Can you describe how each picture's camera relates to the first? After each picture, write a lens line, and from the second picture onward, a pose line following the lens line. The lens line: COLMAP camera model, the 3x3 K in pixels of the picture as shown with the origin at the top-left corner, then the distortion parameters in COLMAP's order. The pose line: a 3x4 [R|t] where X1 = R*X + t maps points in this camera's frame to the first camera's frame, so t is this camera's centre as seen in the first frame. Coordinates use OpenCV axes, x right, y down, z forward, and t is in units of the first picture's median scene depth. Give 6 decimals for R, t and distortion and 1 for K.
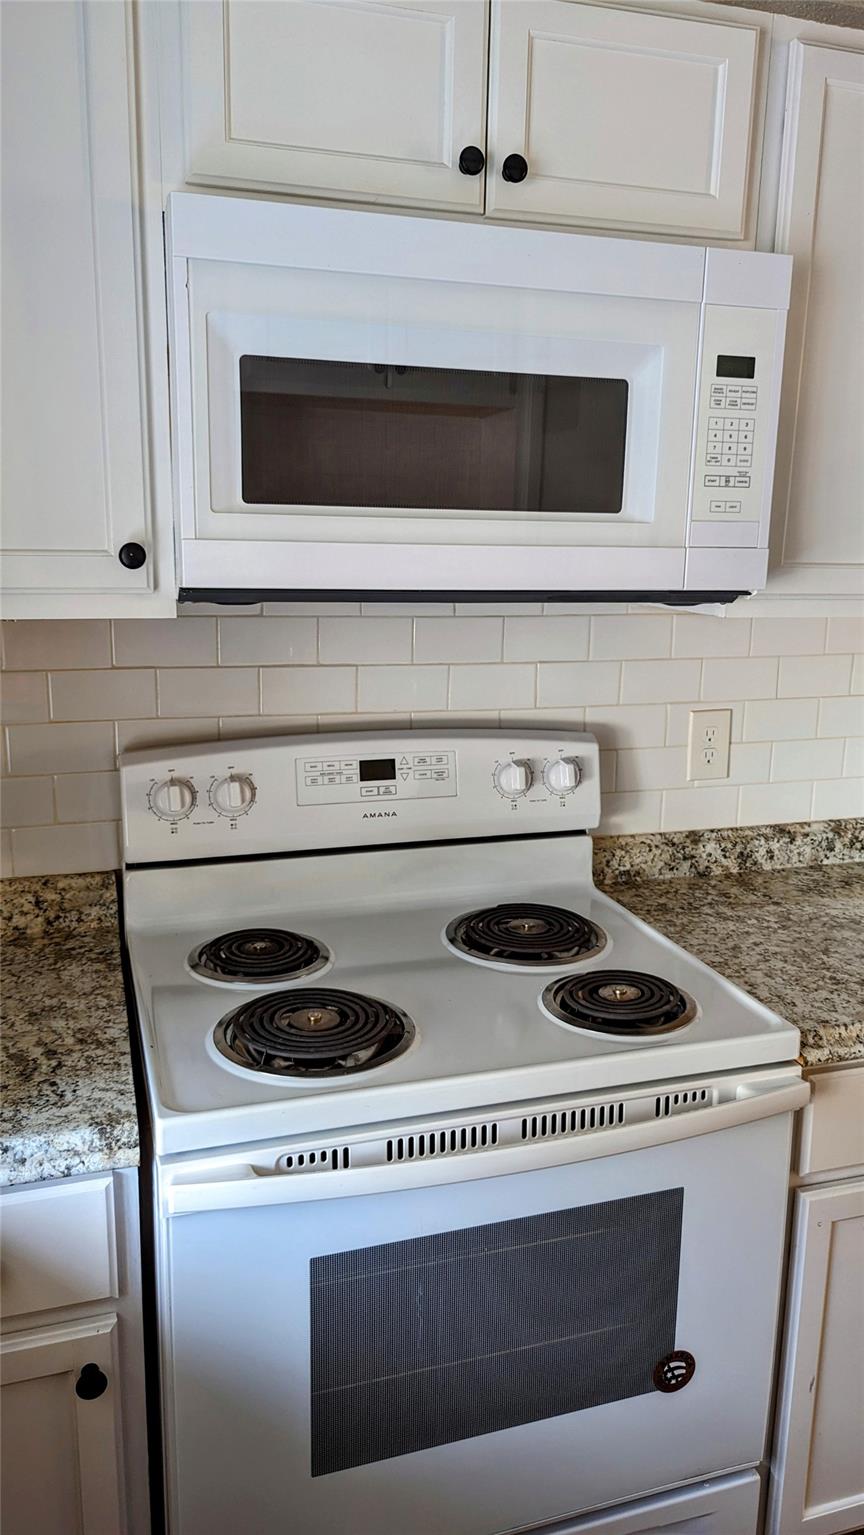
lens RADIAL K [[1107.6, 0, 431.3], [0, 1107.6, 780.9], [0, 0, 1]] dist [-0.014830, -0.002299]
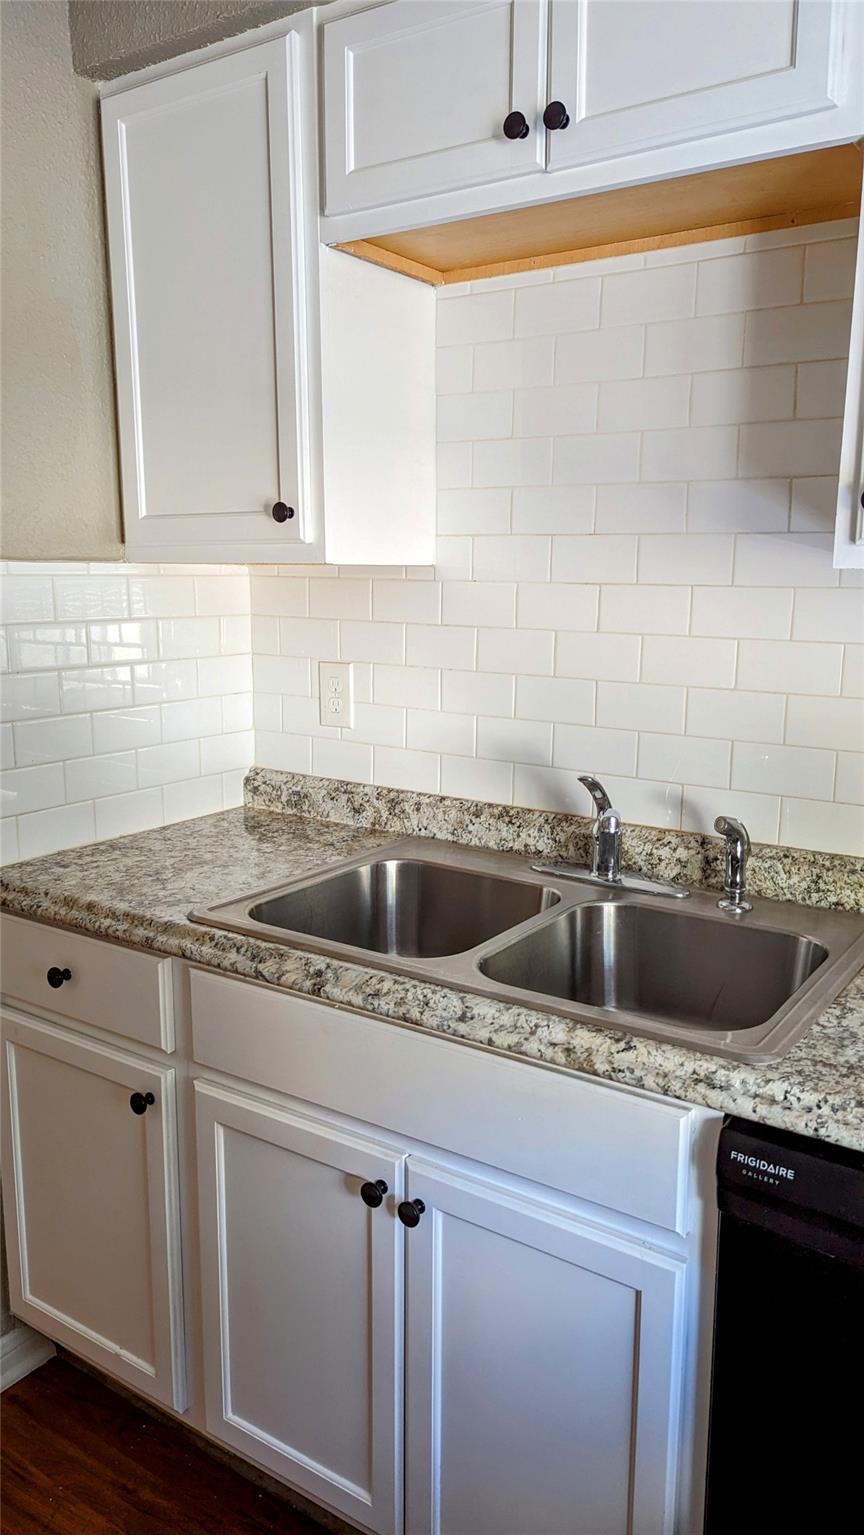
lens RADIAL K [[1107.6, 0, 433.7], [0, 1107.6, 757.9], [0, 0, 1]] dist [-0.014830, -0.002299]
pose [[0.628324, 0.145675, -0.764191, 1.042125], [-0.138804, 0.987542, 0.074125, -0.049704], [0.765469, 0.059499, 0.640716, 0.375685]]
